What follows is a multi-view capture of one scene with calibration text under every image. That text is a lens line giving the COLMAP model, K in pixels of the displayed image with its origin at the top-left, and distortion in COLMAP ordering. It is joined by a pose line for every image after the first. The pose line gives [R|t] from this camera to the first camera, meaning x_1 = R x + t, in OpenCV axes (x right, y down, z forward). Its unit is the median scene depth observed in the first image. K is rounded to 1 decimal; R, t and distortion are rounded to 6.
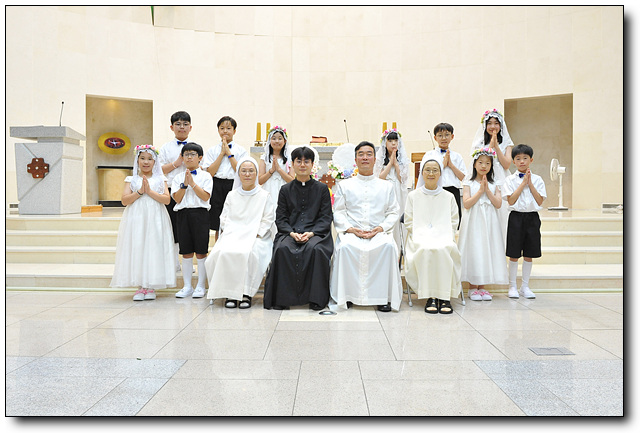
lens RADIAL K [[514.9, 0, 321.5], [0, 514.9, 200.1], [0, 0, 1]] dist [-0.011004, 0.002512]
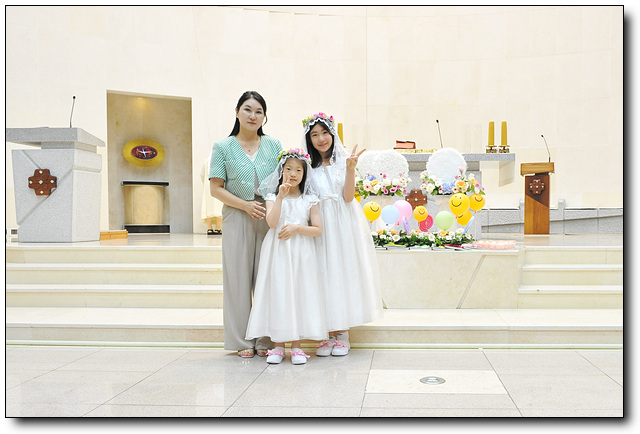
lens RADIAL K [[510.0, 0, 366.2], [0, 510.0, 240.2], [0, 0, 1]] dist [-0.007312, -0.005502]
pose [[0.999903, -0.000392, -0.013898, -0.050776], [0.000788, 0.999594, 0.028483, 0.003094], [0.013881, -0.028491, 0.999498, 0.225769]]
